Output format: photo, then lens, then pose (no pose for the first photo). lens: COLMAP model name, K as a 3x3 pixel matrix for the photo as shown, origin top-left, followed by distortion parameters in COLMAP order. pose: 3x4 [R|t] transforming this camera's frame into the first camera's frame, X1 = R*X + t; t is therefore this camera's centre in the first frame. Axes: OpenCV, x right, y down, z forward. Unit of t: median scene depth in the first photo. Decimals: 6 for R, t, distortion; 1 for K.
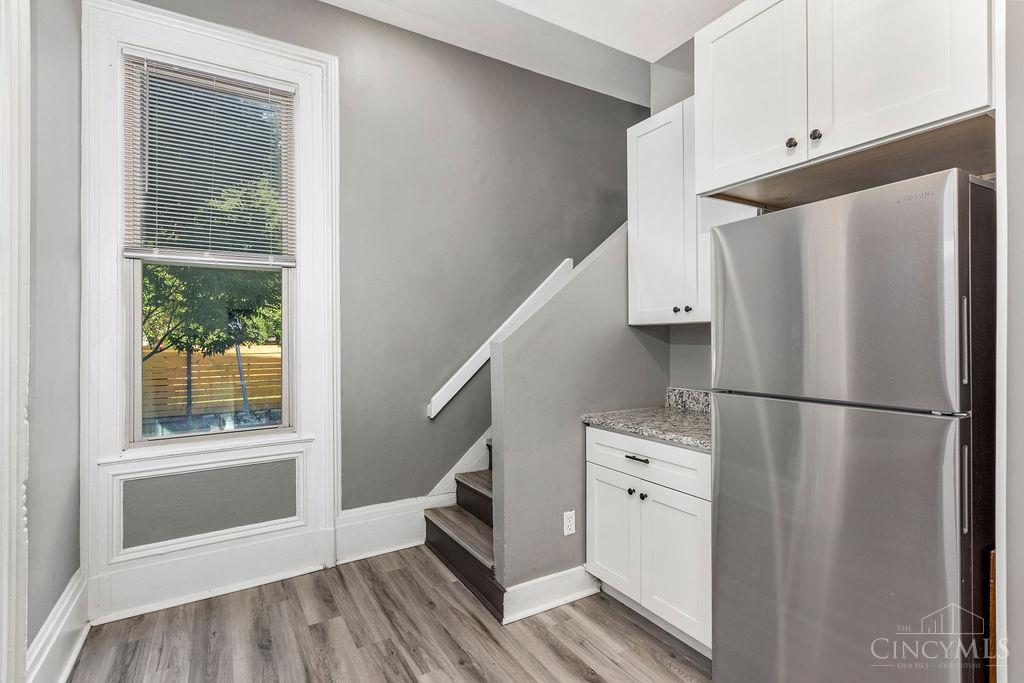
lens RADIAL K [[492.3, 0, 514.8], [0, 492.3, 336.0], [0, 0, 1]] dist [-0.000394, 0.000011]
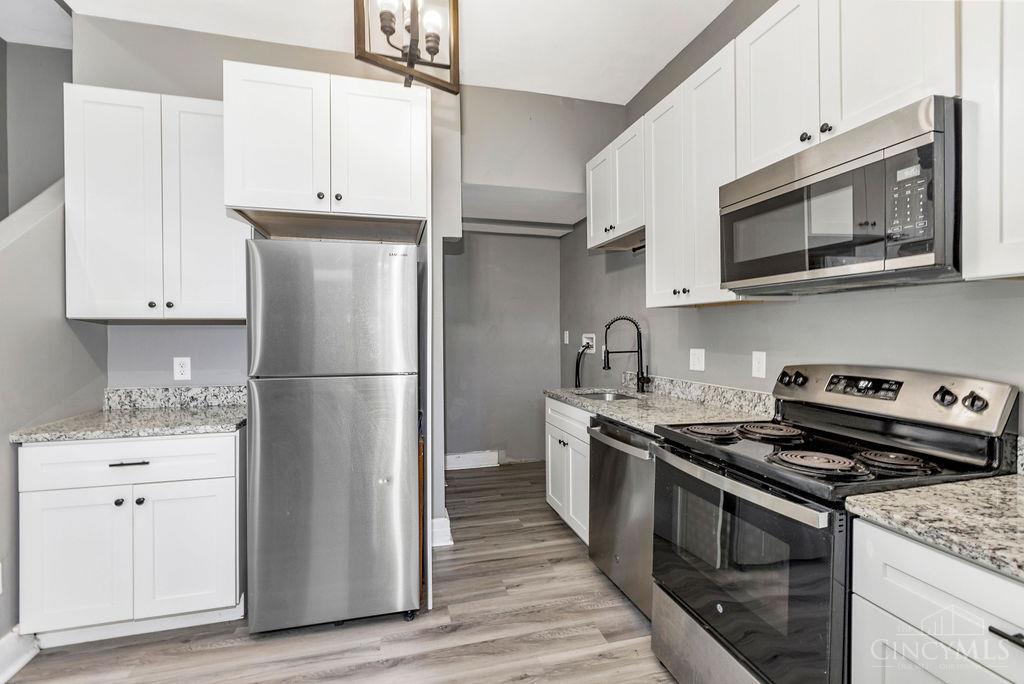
lens RADIAL K [[471.9, 0, 508.4], [0, 471.9, 331.3], [0, 0, 1]] dist [-0.000340, -0.000357]
pose [[0.287144, 0.006362, 0.957866, -0.349916], [-0.003336, 0.999979, -0.005642, 0.002396], [-0.957881, -0.001575, 0.287159, 0.055594]]
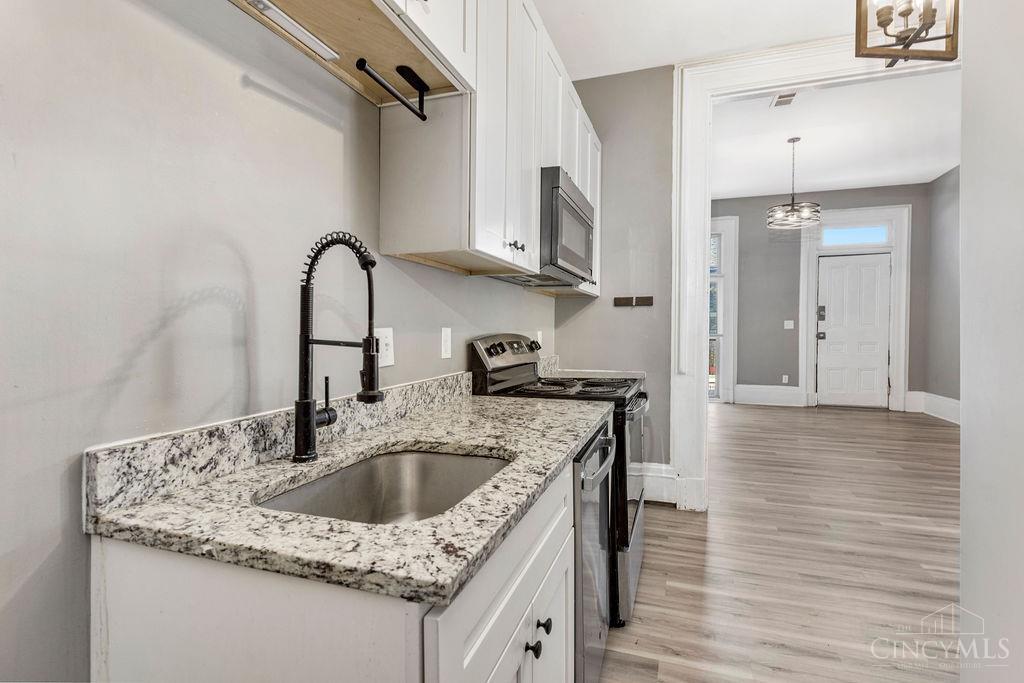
lens RADIAL K [[492.3, 0, 514.8], [0, 492.3, 336.0], [0, 0, 1]] dist [-0.000394, 0.000011]
pose [[-0.775037, 0.014071, -0.631760, 1.080277], [0.006560, 0.999877, 0.014223, 0.037387], [0.631882, 0.006879, -0.775034, 0.546334]]
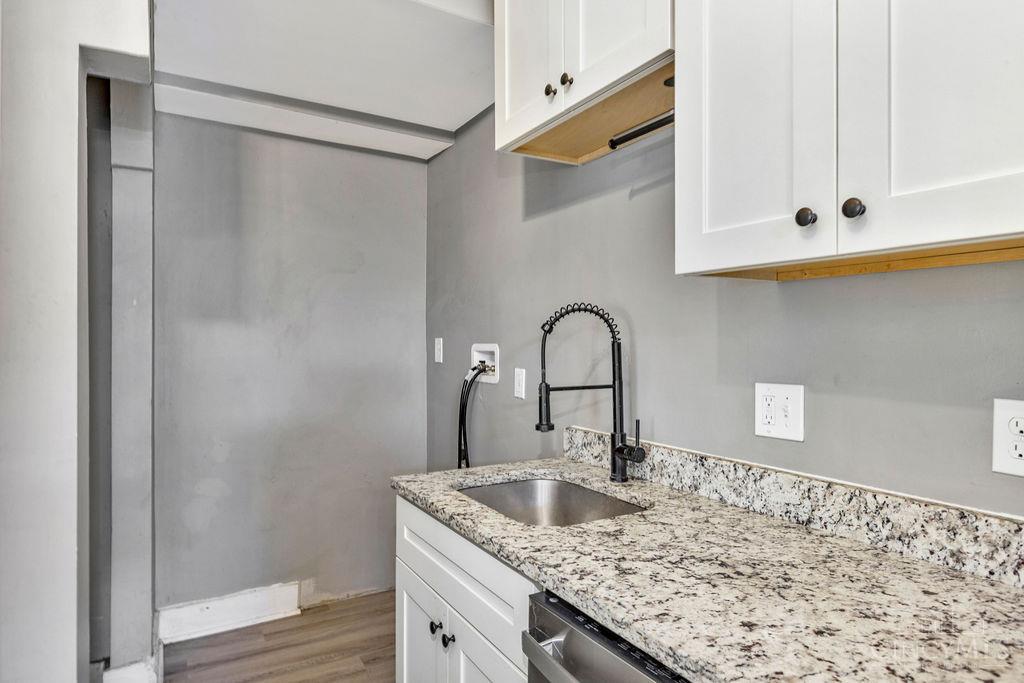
lens RADIAL K [[602.2, 0, 512.0], [0, 602.2, 341.5], [0, 0, 1]] dist [-0.000882, -0.000102]
pose [[0.031391, 0.002615, 0.999504, 0.253778], [-0.007939, 0.999966, -0.002367, -0.000811], [-0.999476, -0.007860, 0.031411, 0.179810]]
